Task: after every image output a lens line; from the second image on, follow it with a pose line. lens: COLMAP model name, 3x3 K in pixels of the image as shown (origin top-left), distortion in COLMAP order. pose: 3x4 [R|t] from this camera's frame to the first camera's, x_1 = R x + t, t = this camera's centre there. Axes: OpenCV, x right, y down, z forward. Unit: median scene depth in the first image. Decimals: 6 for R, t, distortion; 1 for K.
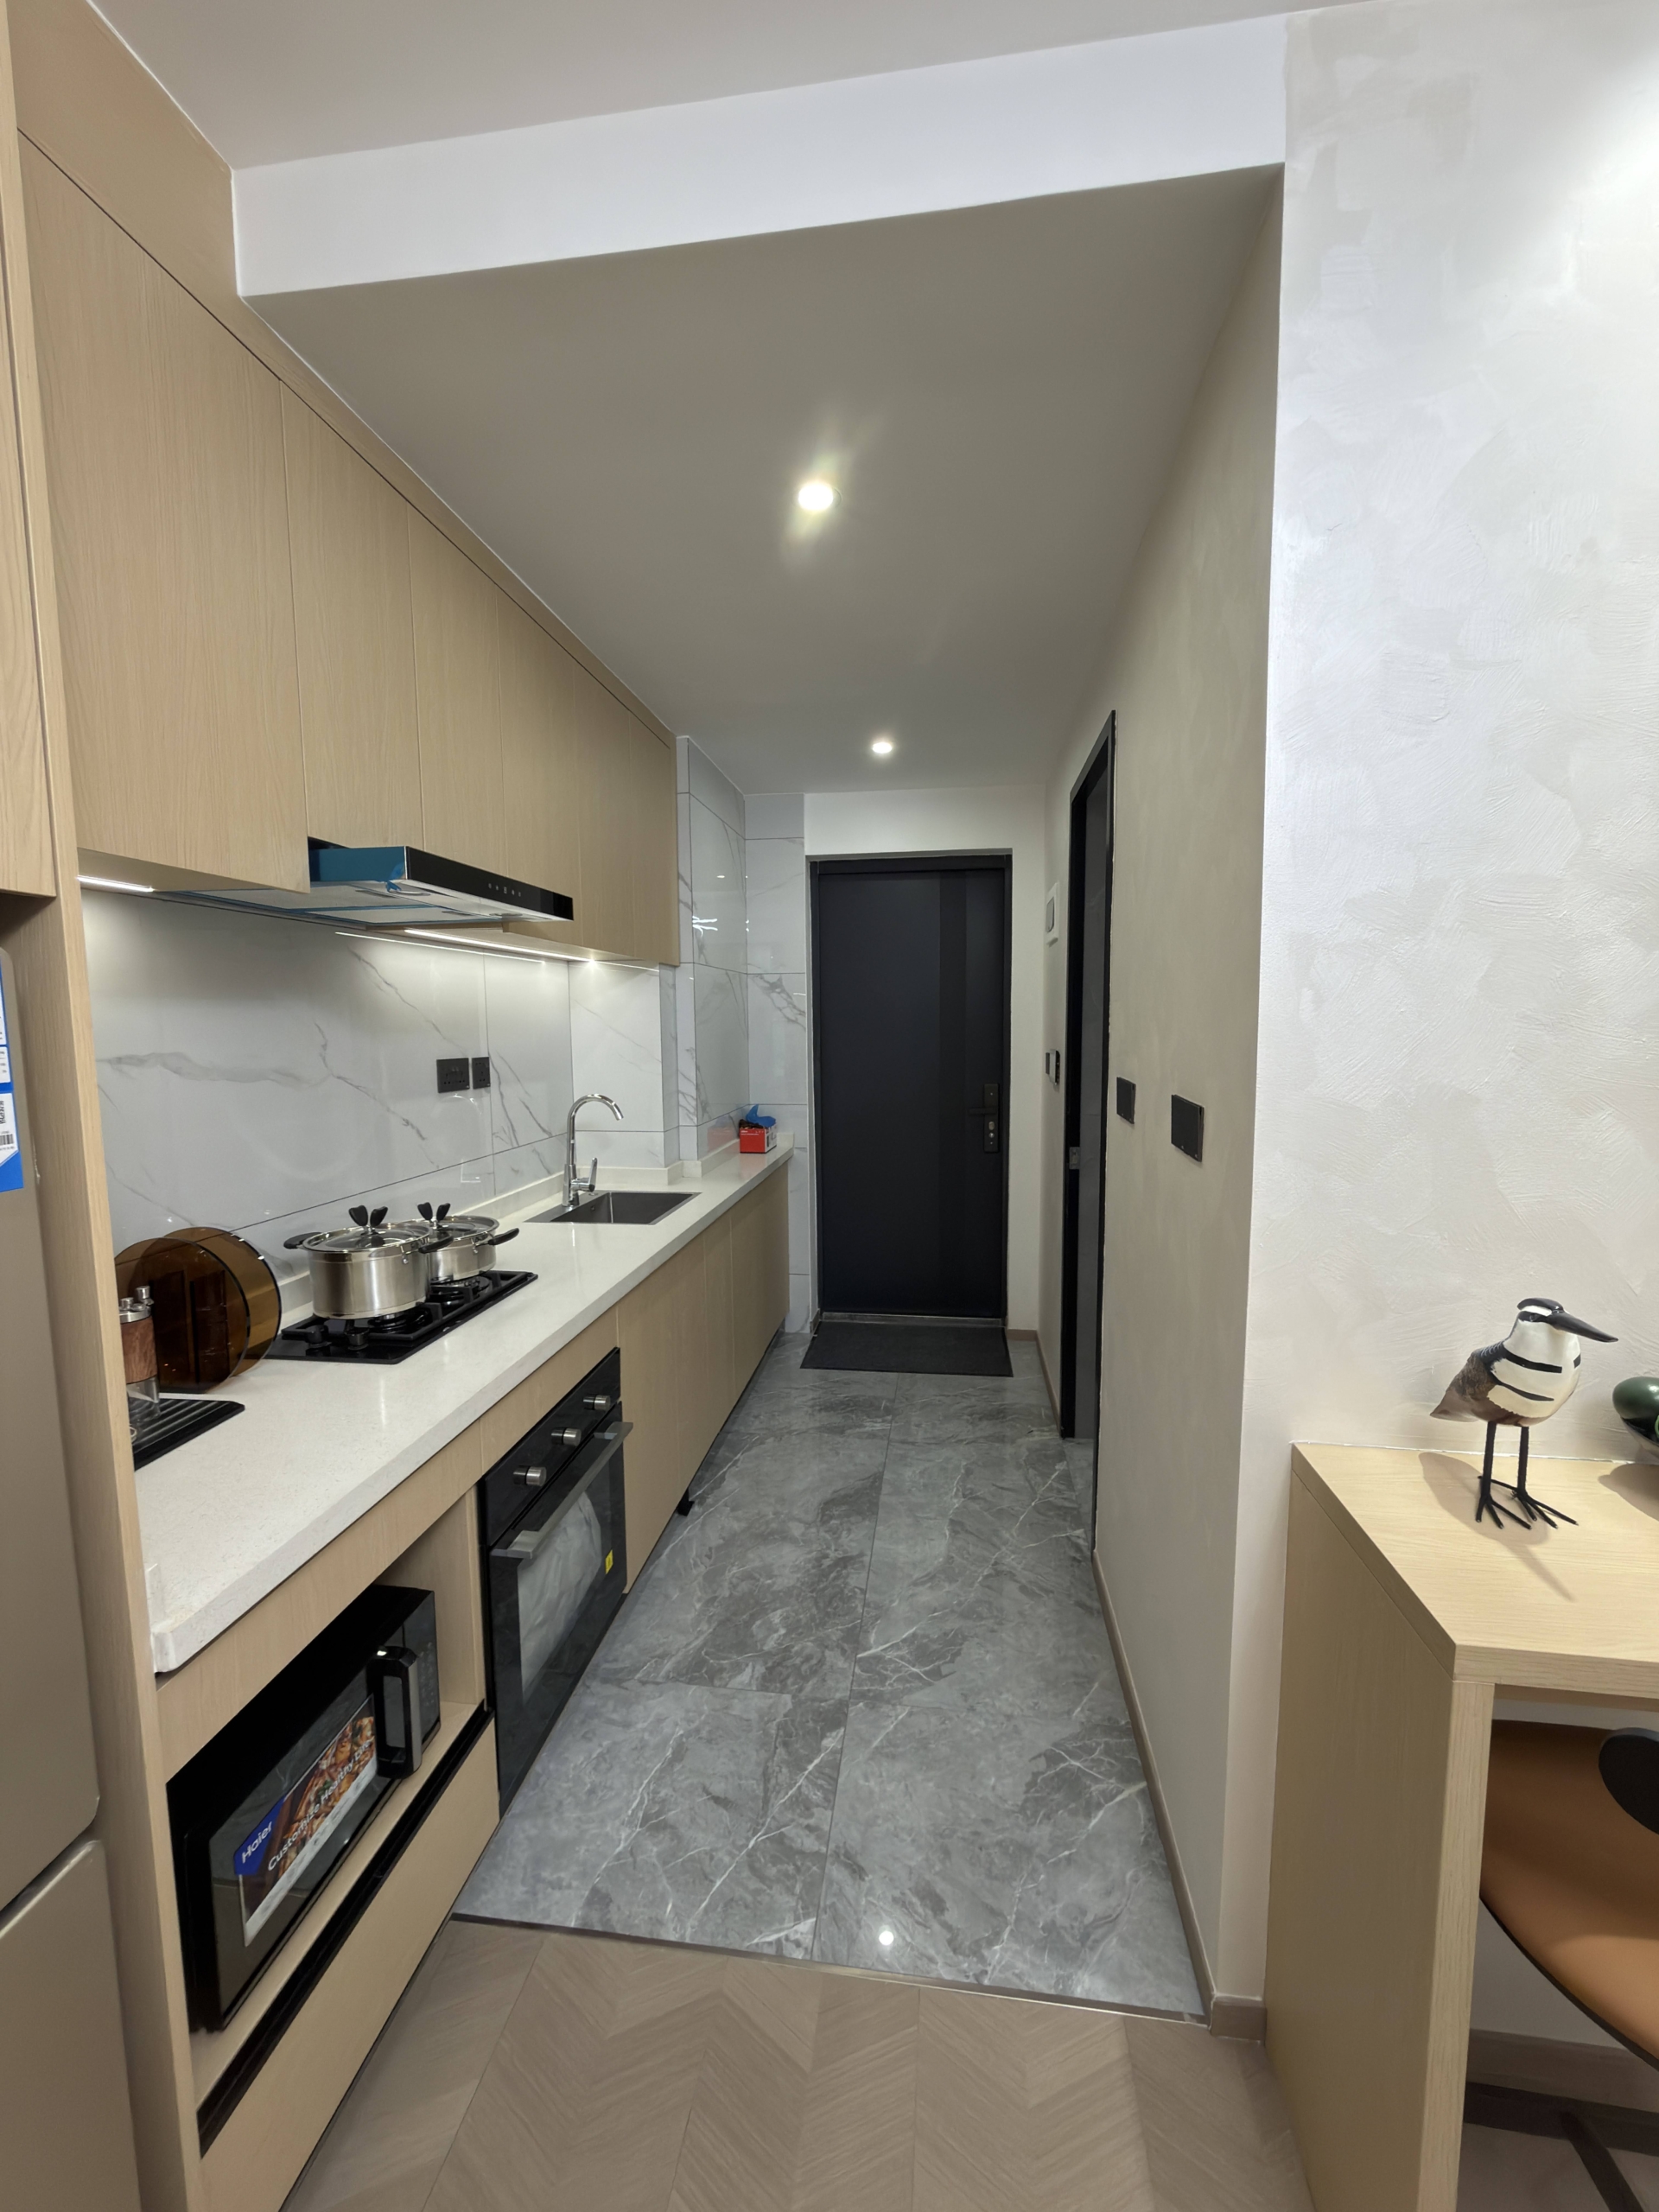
lens RADIAL K [[877.8, 0, 830.6], [0, 877.8, 1108.7], [0, 0, 1]] dist [0.000499, 0.000208]
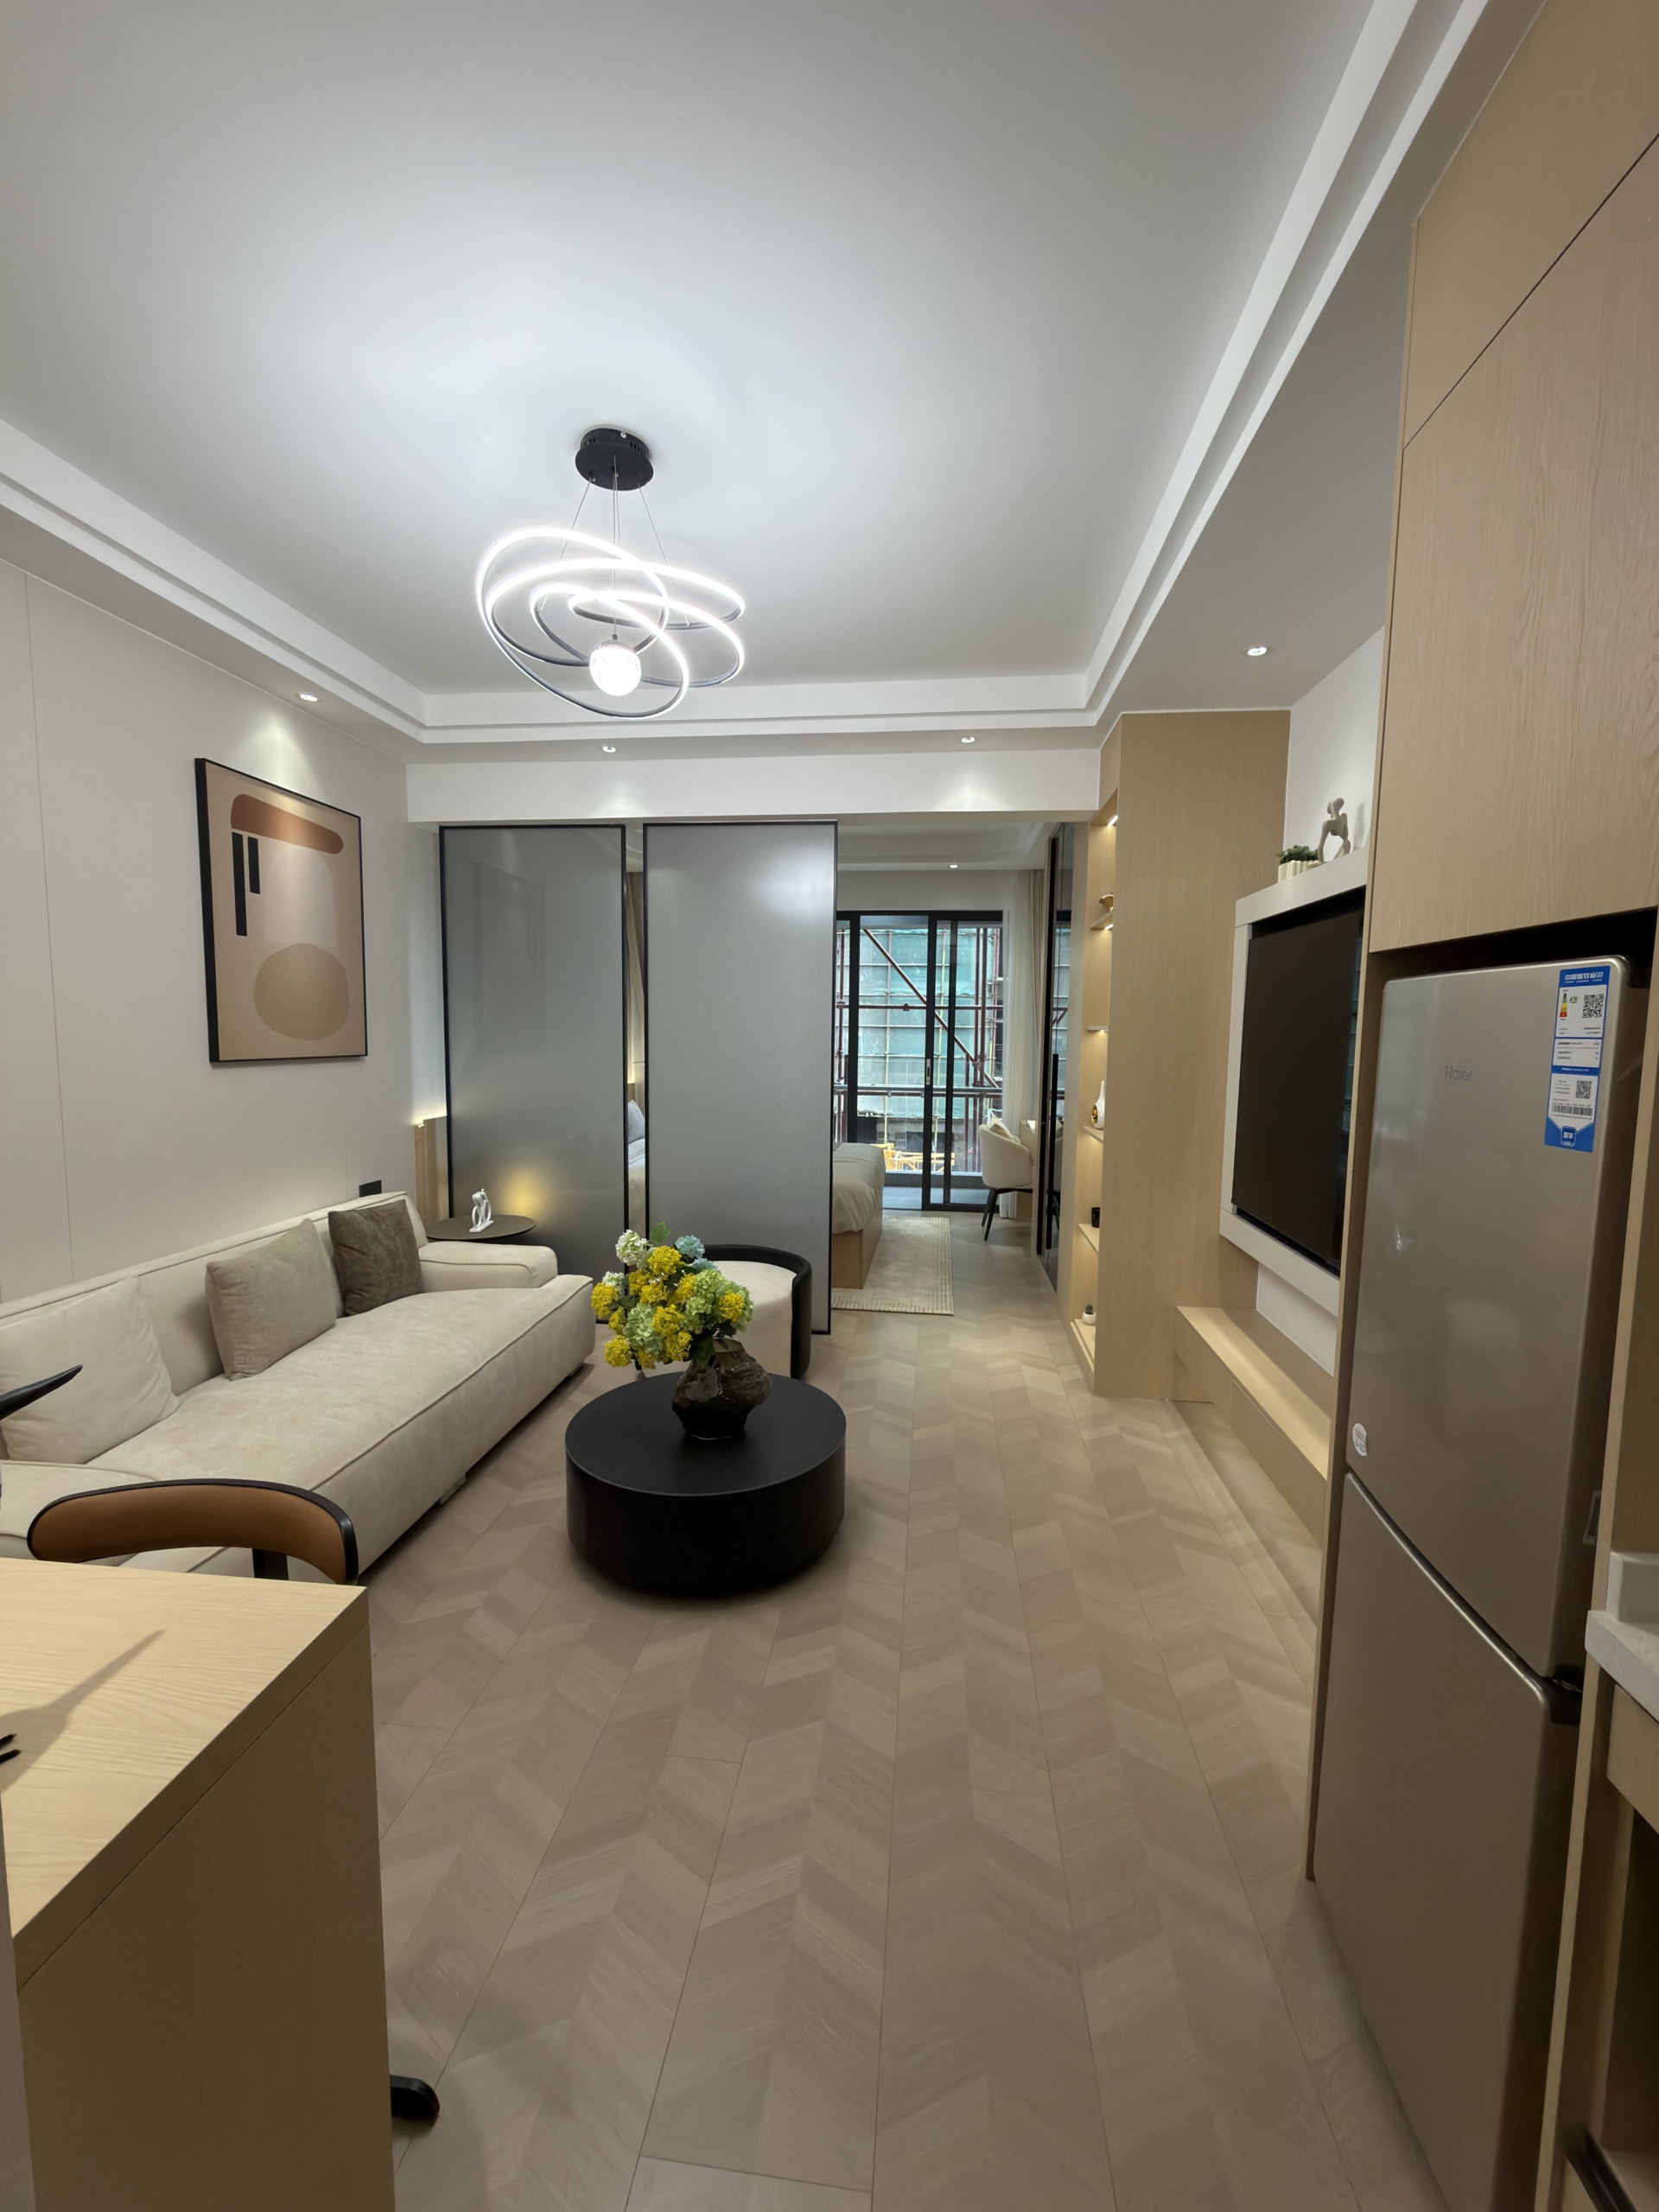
lens RADIAL K [[877.8, 0, 830.6], [0, 877.8, 1108.7], [0, 0, 1]] dist [0.000499, 0.000208]
pose [[-0.999731, -0.004527, -0.022753, 0.060217], [-0.008757, 0.981860, 0.189404, -0.063080], [0.021482, 0.189552, -0.981636, 0.696976]]
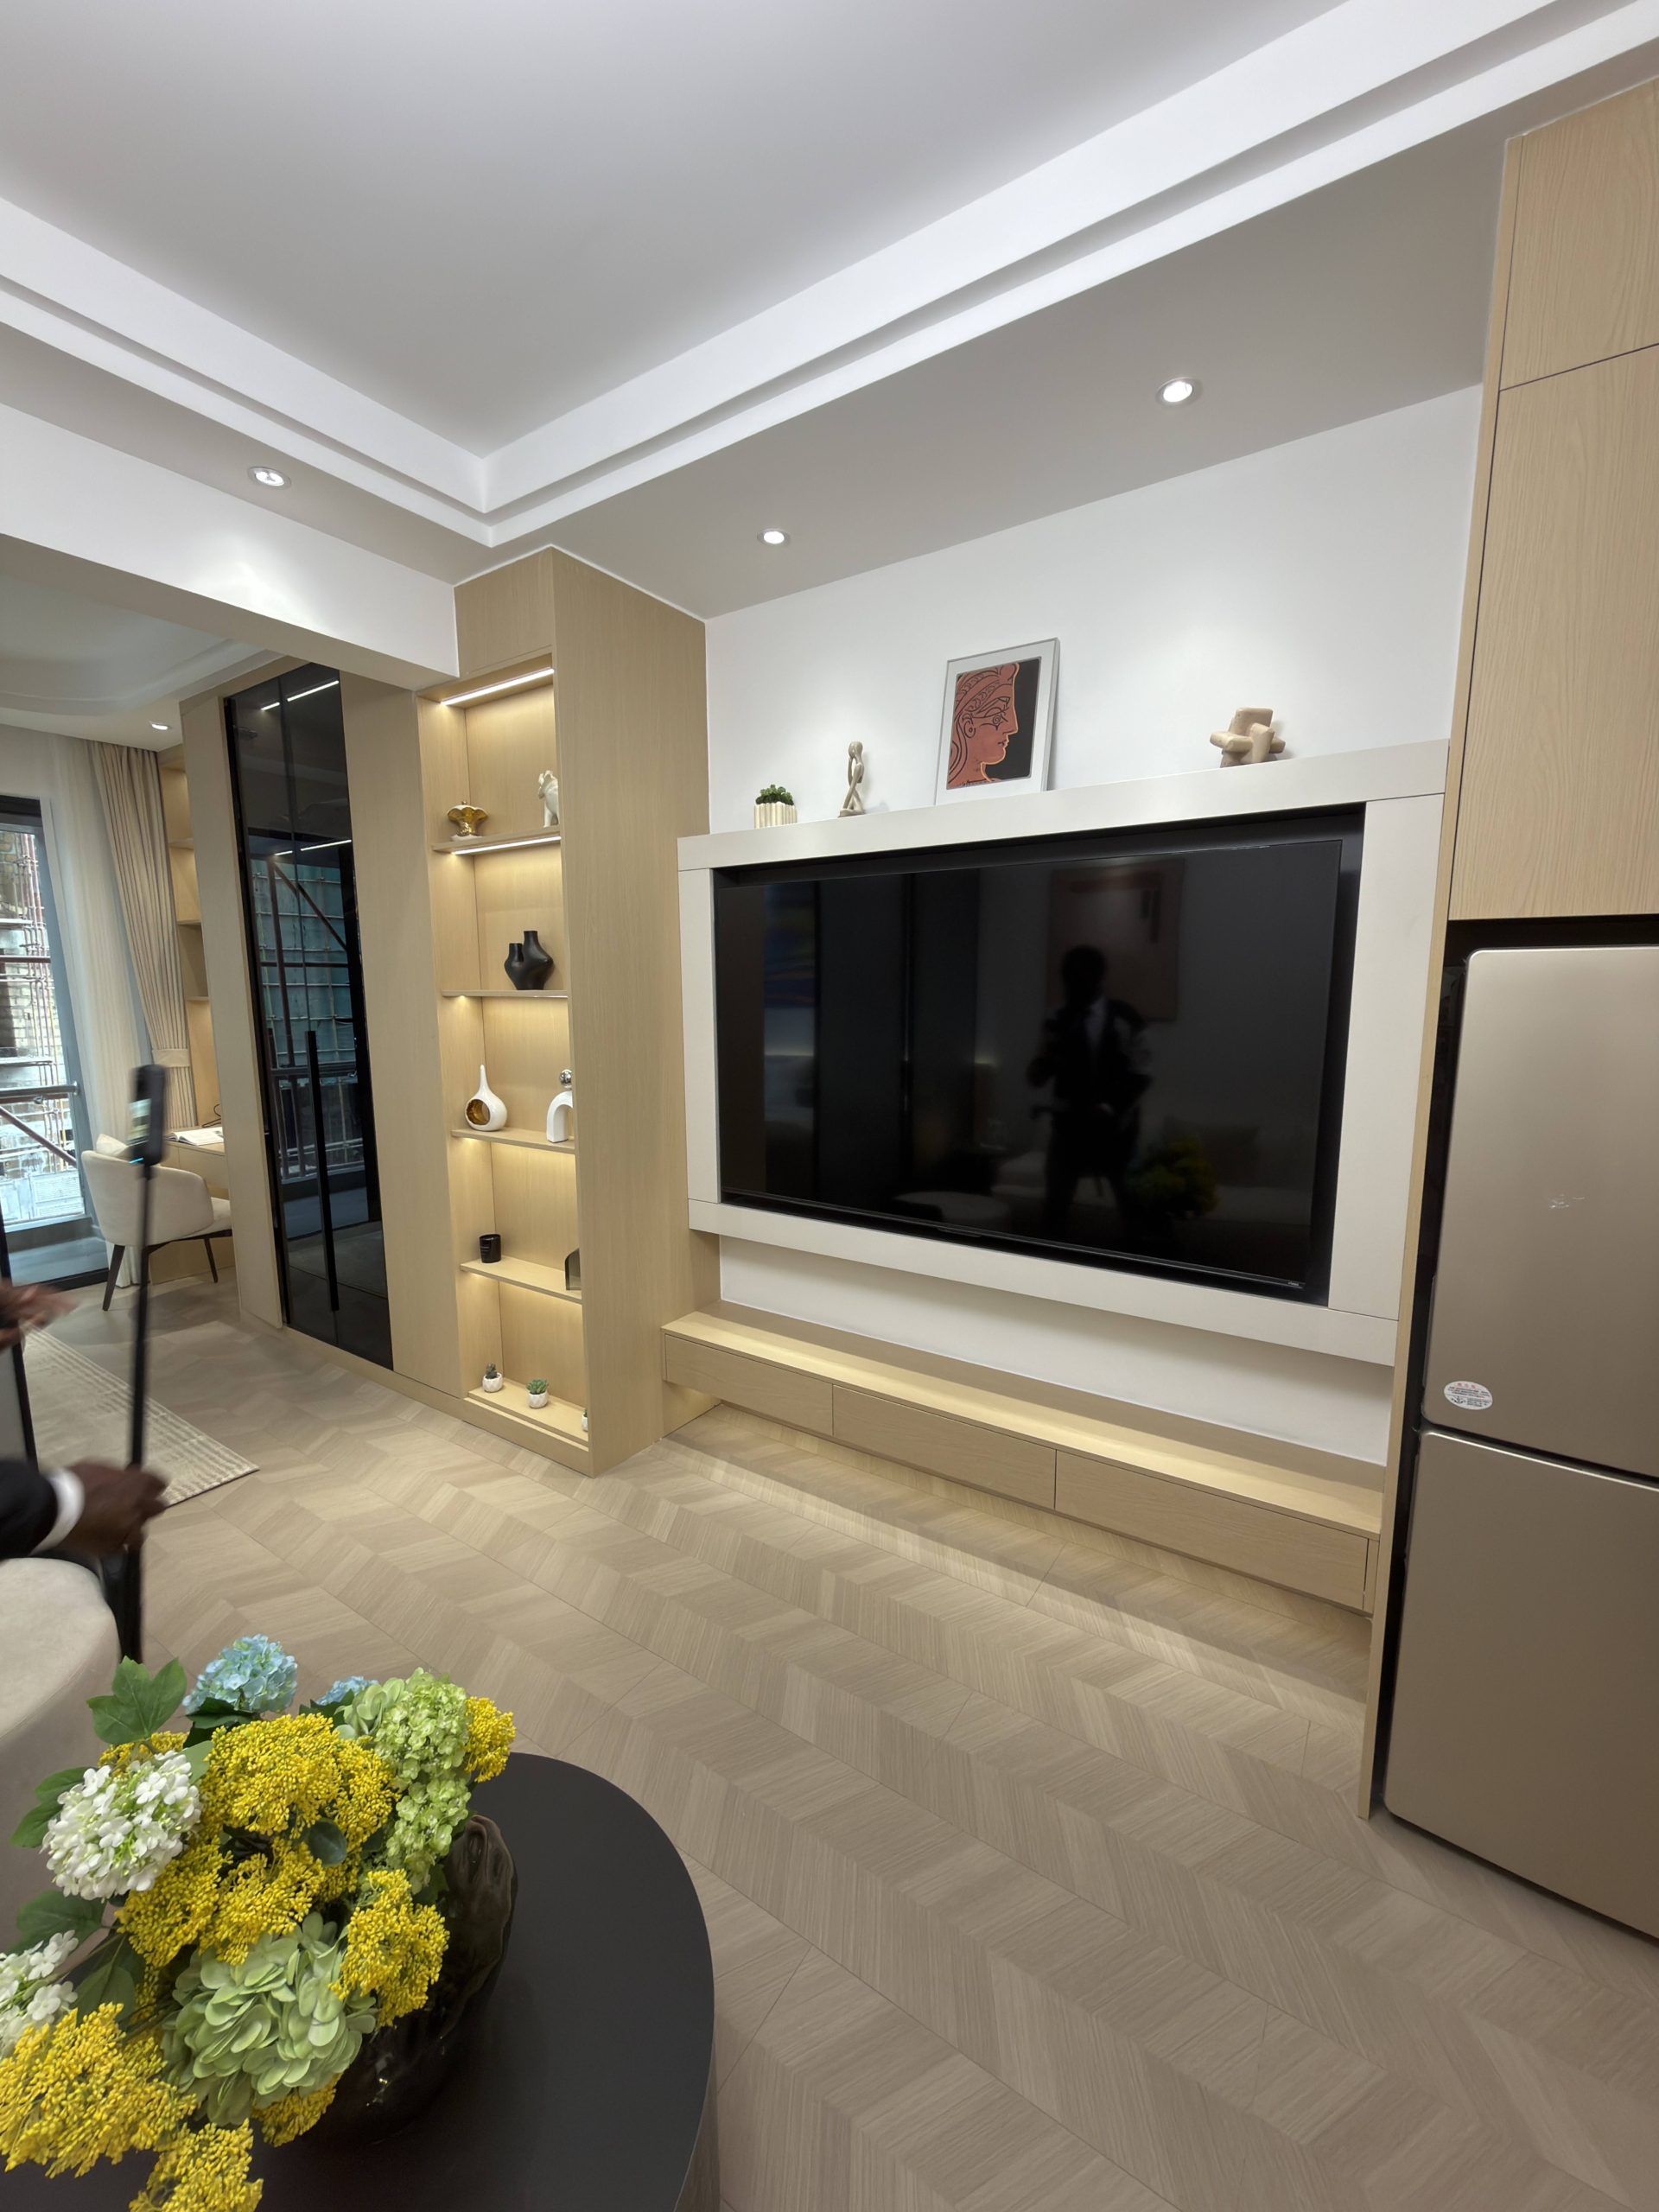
lens RADIAL K [[884.1, 0, 833.6], [0, 884.1, 1107.5], [0, 0, 1]] dist [0.000465, -0.000430]
pose [[-0.434762, 0.131026, -0.890963, 0.413191], [-0.081926, 0.979502, 0.184024, -0.008356], [0.896811, 0.153000, -0.415115, -0.020672]]
